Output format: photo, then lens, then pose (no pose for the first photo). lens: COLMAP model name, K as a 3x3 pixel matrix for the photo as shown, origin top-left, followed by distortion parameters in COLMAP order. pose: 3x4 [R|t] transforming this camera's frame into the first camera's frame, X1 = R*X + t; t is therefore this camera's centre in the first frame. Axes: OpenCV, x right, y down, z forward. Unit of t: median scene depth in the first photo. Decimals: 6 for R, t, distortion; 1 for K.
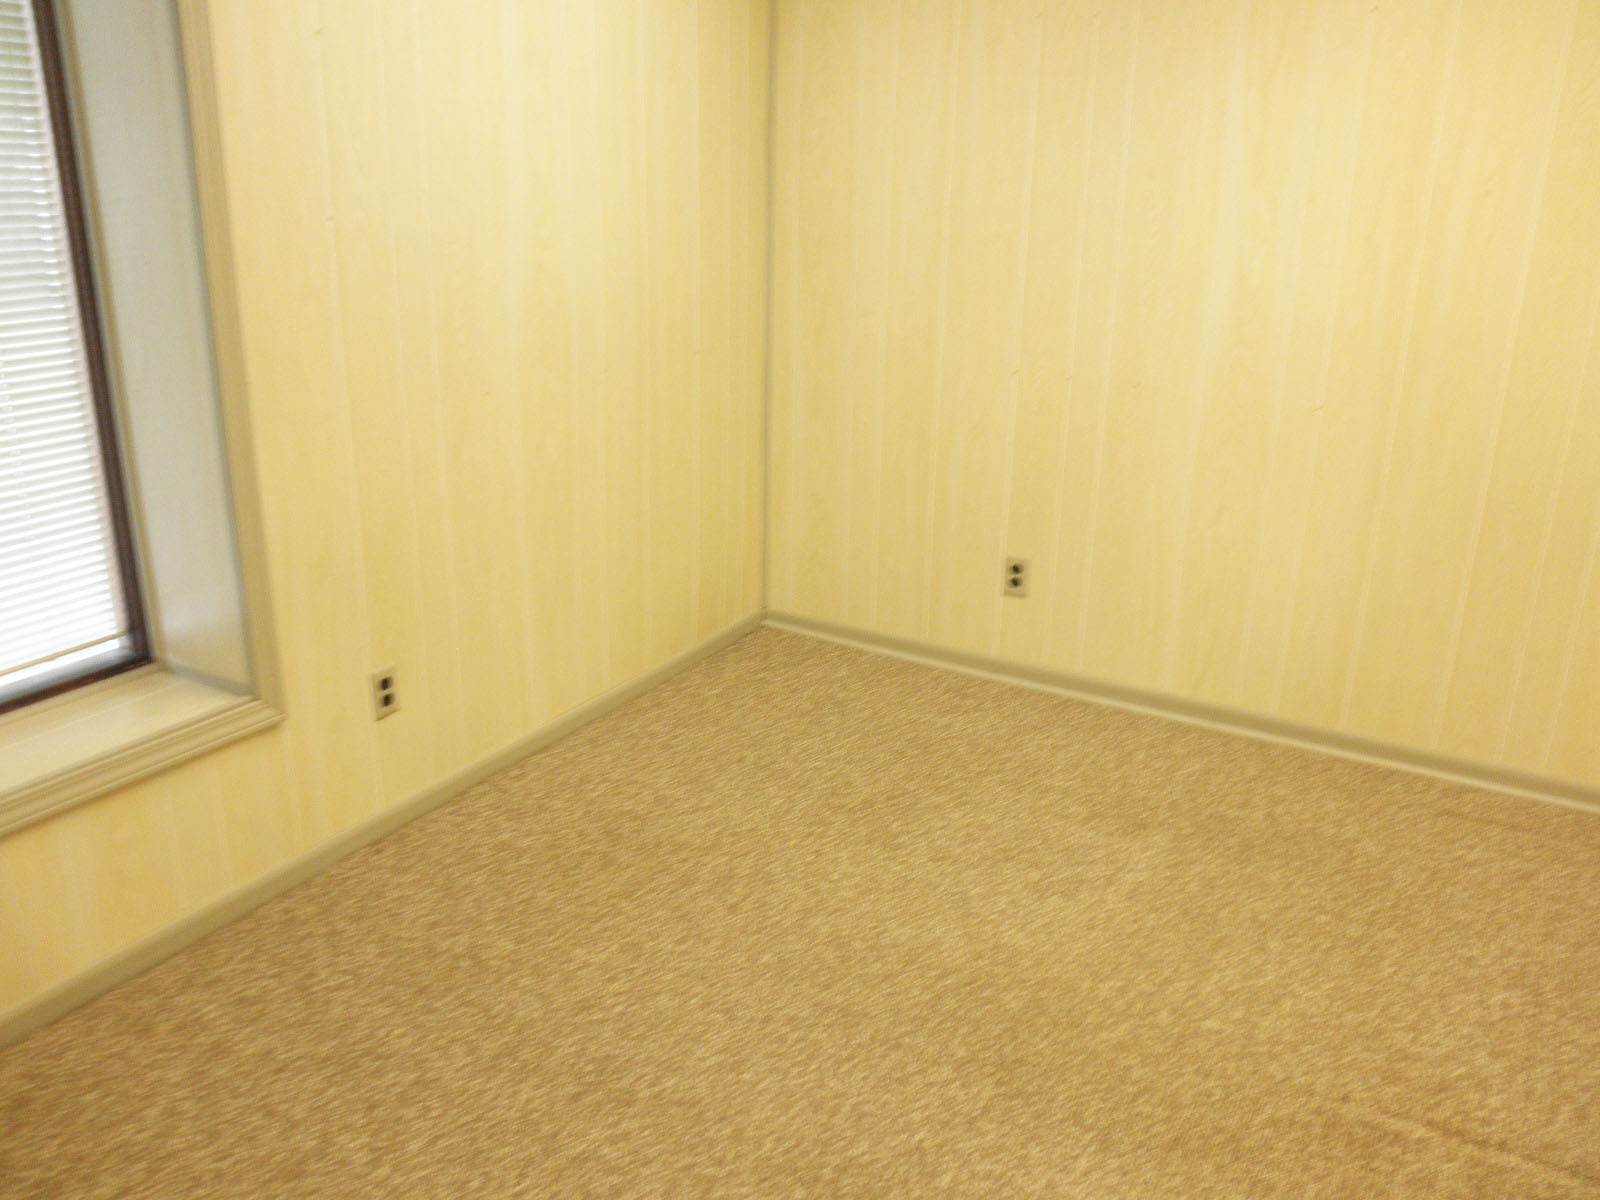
lens RADIAL K [[1307.8, 0, 810.0], [0, 1307.8, 610.9], [0, 0, 1]] dist [-0.133396, 0.126517]
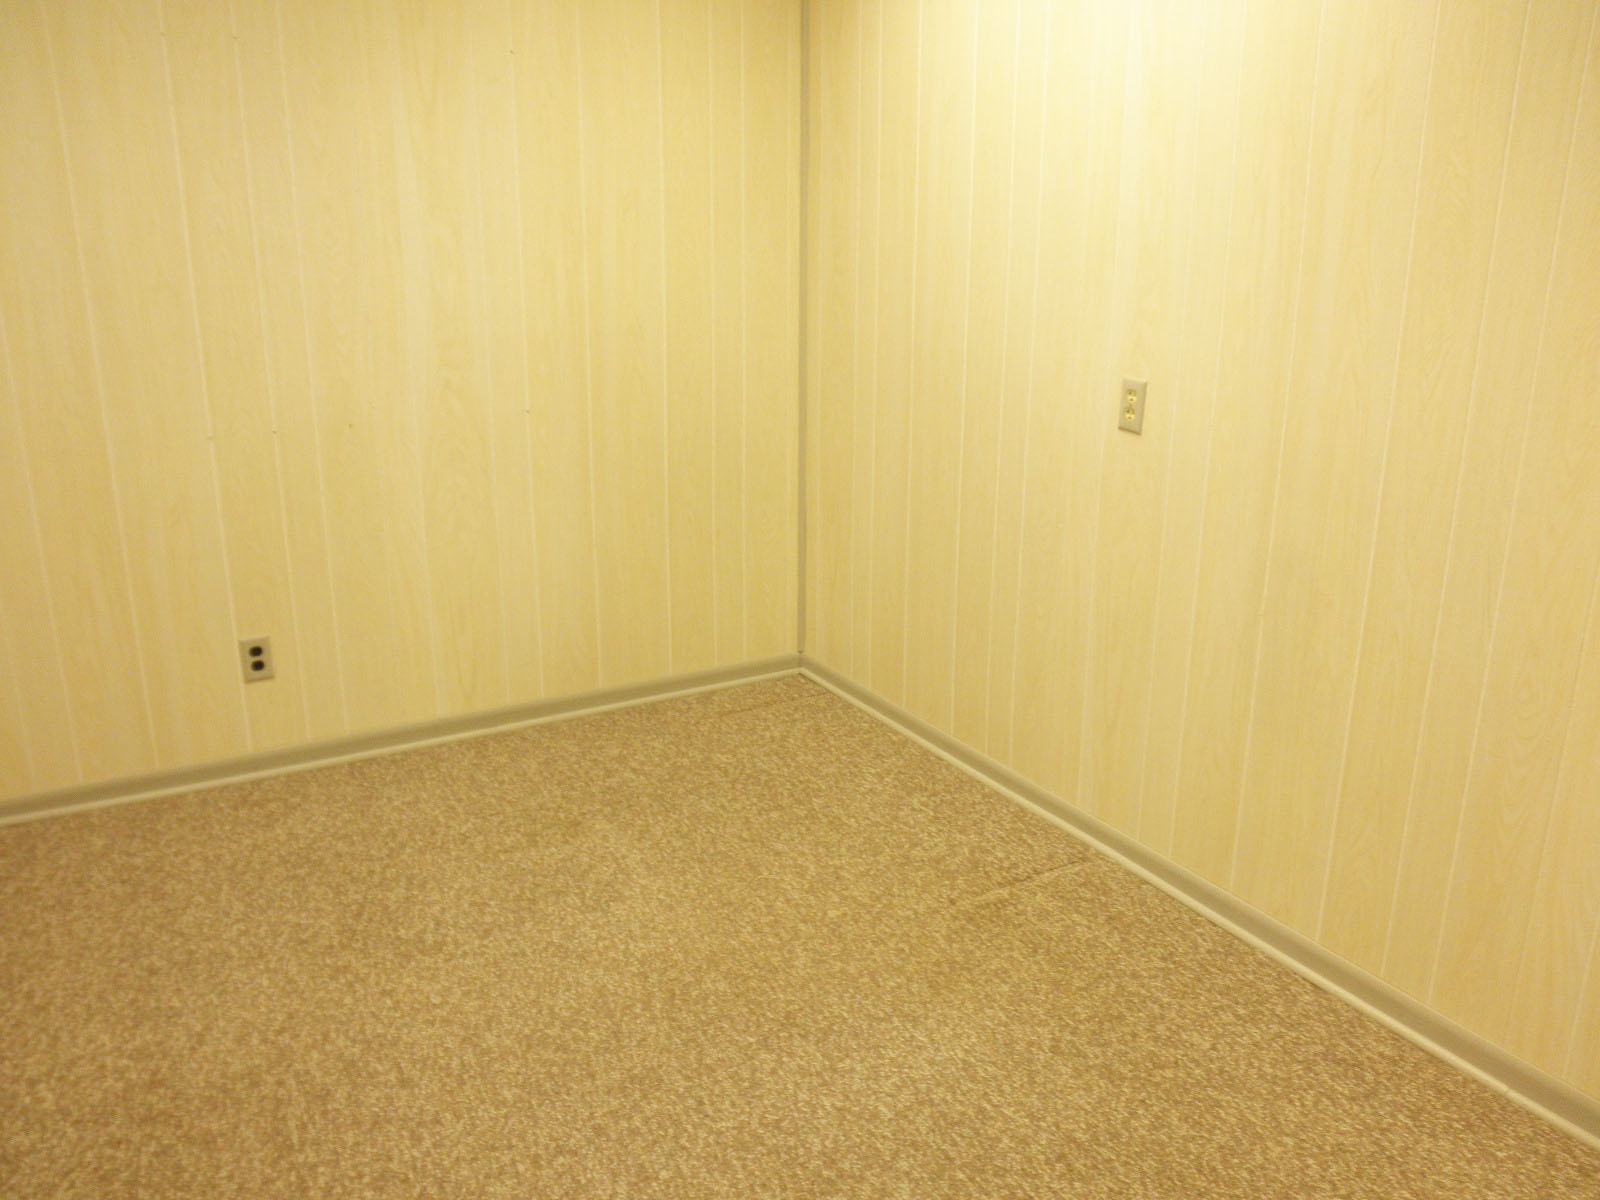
lens RADIAL K [[1307.8, 0, 810.0], [0, 1307.8, 610.9], [0, 0, 1]] dist [-0.133396, 0.126517]
pose [[0.492029, -0.280769, 0.824061, -0.422616], [0.291778, 0.945004, 0.147762, -0.087090], [-0.820227, 0.167739, 0.546892, 0.218019]]
